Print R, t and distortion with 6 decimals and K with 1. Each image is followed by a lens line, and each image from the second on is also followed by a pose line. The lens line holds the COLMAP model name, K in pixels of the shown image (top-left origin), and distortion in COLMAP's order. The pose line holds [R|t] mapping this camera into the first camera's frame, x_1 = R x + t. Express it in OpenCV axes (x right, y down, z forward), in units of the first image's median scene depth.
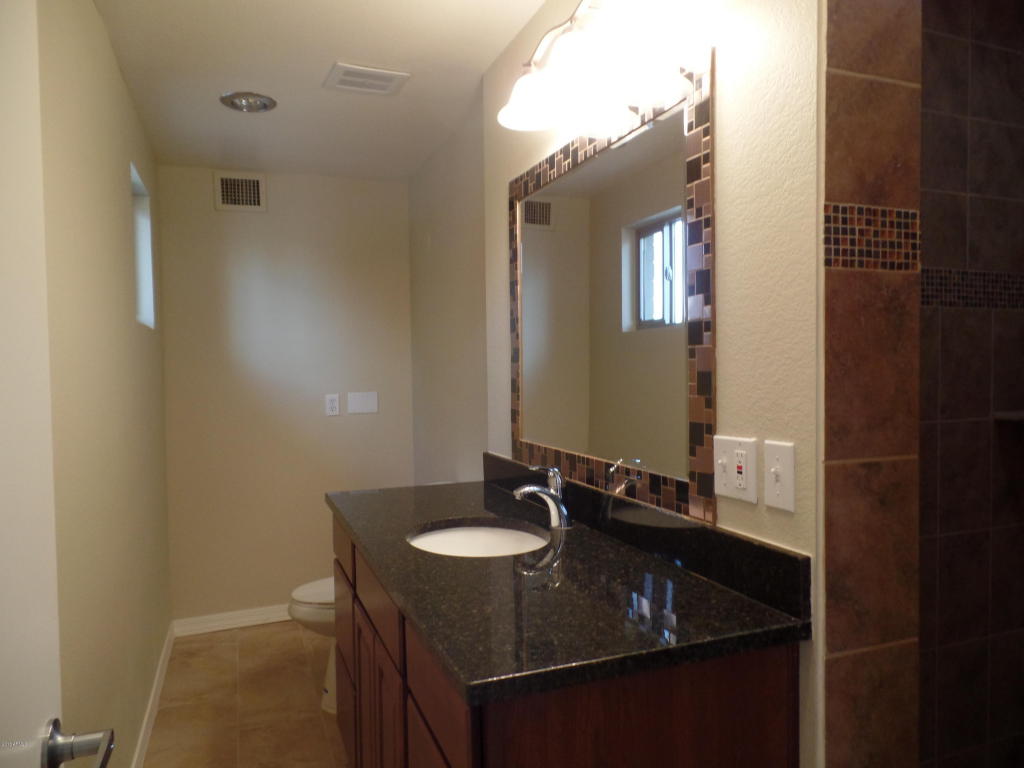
lens RADIAL K [[695.1, 0, 512.0], [0, 695.1, 384.0], [0, 0, 1]] dist [0.001694, -0.000693]
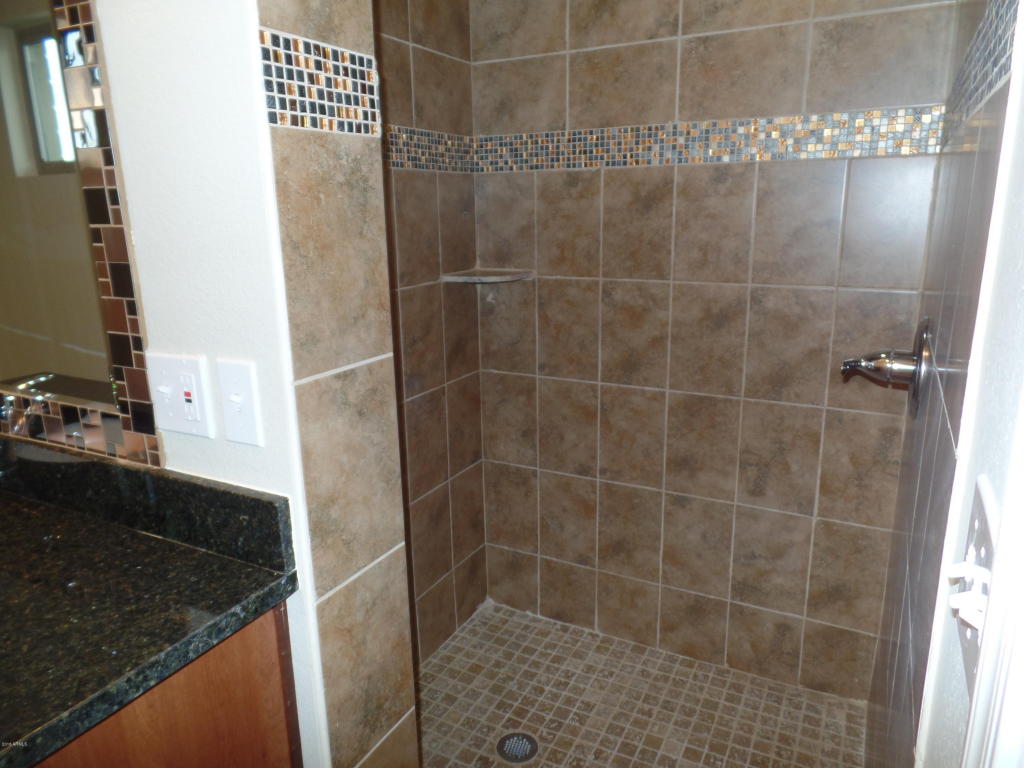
lens RADIAL K [[706.8, 0, 512.0], [0, 706.8, 384.0], [0, 0, 1]] dist [0.004996, -0.003123]
pose [[0.746854, -0.167667, 0.643503, 0.112221], [0.025592, 0.974222, 0.224134, -0.059864], [-0.664495, -0.150927, 0.731893, 0.236099]]
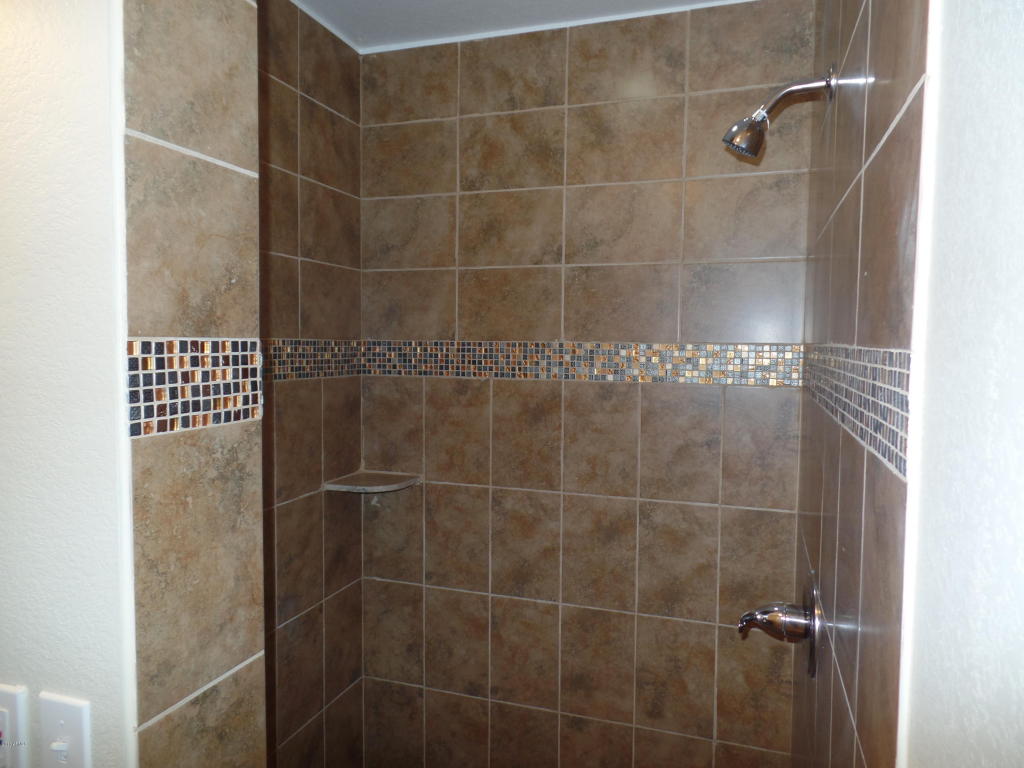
lens RADIAL K [[706.8, 0, 512.0], [0, 706.8, 384.0], [0, 0, 1]] dist [0.004996, -0.003123]
pose [[0.629092, -0.032225, 0.776663, 0.157418], [0.004557, 0.999276, 0.037770, -0.232656], [-0.777318, -0.020222, 0.628783, 0.299473]]
